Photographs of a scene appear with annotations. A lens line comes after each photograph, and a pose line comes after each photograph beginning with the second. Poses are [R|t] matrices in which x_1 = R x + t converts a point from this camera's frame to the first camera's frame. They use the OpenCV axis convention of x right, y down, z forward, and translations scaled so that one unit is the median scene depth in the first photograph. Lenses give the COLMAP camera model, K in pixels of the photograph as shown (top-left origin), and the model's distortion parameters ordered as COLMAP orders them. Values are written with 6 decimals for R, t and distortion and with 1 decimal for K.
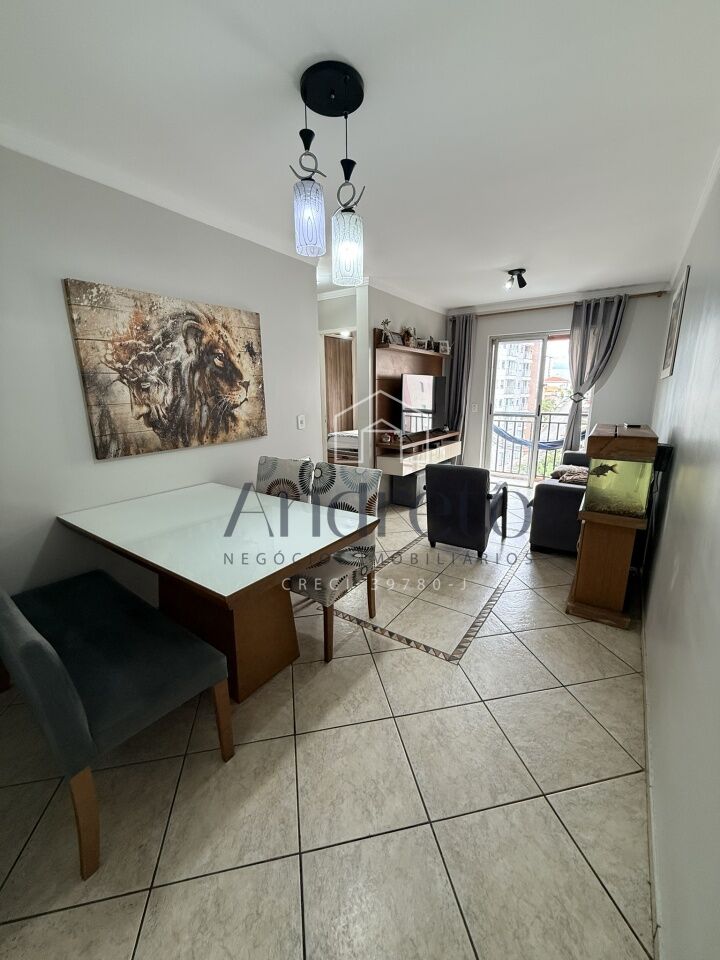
lens RADIAL K [[383.8, 0, 360.0], [0, 383.8, 480.0], [0, 0, 1]] dist [0.000802, -0.003559]
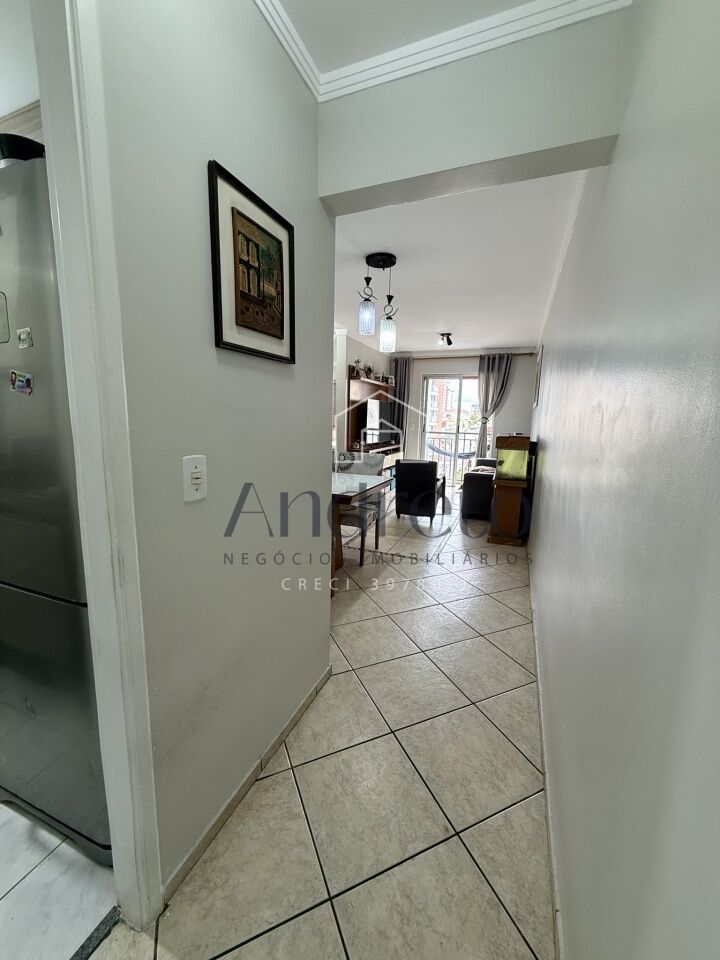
lens RADIAL K [[383.8, 0, 360.0], [0, 383.8, 480.0], [0, 0, 1]] dist [0.000802, -0.003559]
pose [[0.976615, -0.003806, 0.214963, -0.223725], [0.017673, 0.997881, -0.062624, 0.102885], [-0.214269, 0.064959, 0.974612, -0.324211]]
